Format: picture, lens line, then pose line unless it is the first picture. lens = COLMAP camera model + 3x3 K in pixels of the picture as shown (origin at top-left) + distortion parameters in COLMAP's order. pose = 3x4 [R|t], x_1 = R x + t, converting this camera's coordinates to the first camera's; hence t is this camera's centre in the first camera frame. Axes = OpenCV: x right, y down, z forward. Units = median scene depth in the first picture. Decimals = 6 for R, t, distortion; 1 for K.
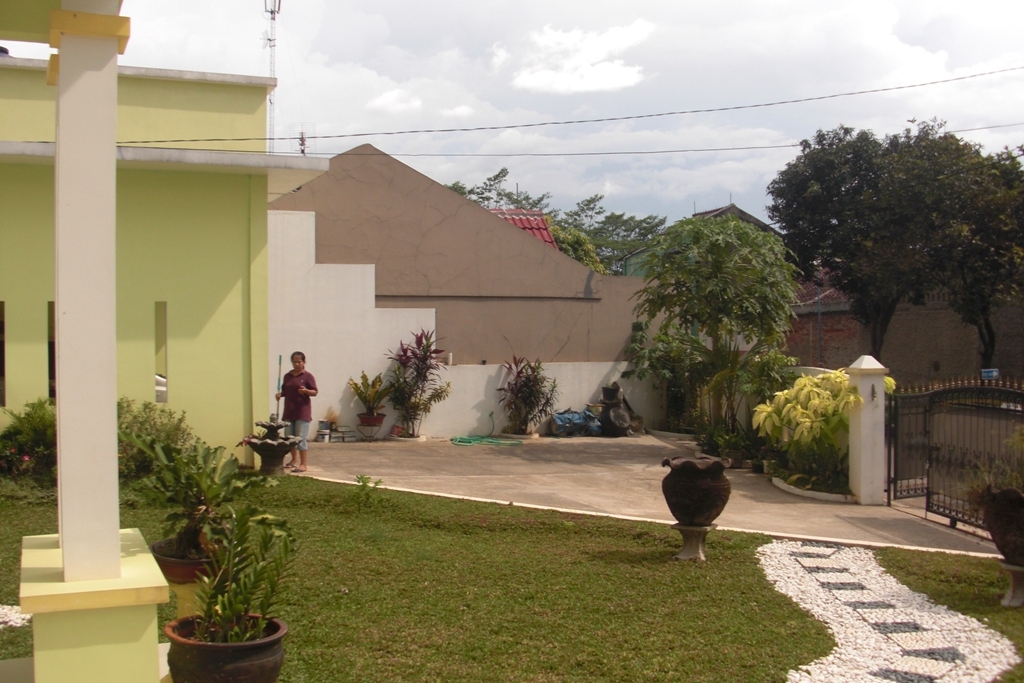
lens RADIAL K [[1050.2, 0, 512.0], [0, 1050.2, 341.5], [0, 0, 1]] dist [-0.211622, 0.203059]
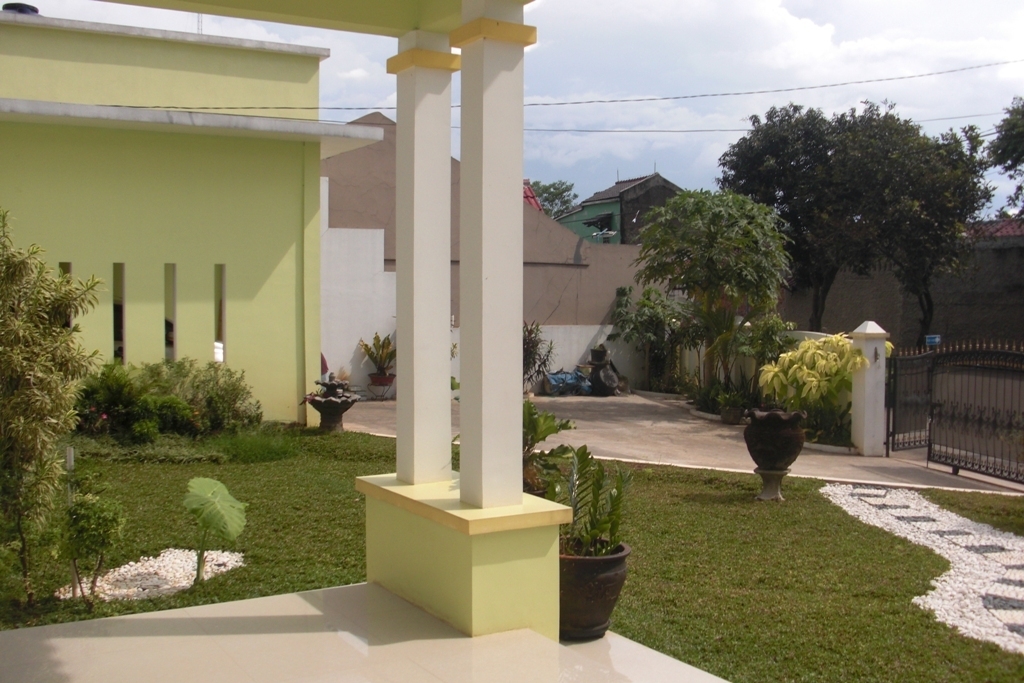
lens RADIAL K [[1050.2, 0, 512.0], [0, 1050.2, 341.5], [0, 0, 1]] dist [-0.211622, 0.203059]
pose [[0.994412, 0.004660, 0.105466, -0.118669], [-0.008301, 0.999384, 0.034109, 0.000756], [-0.105242, -0.034794, 0.993838, -0.044546]]
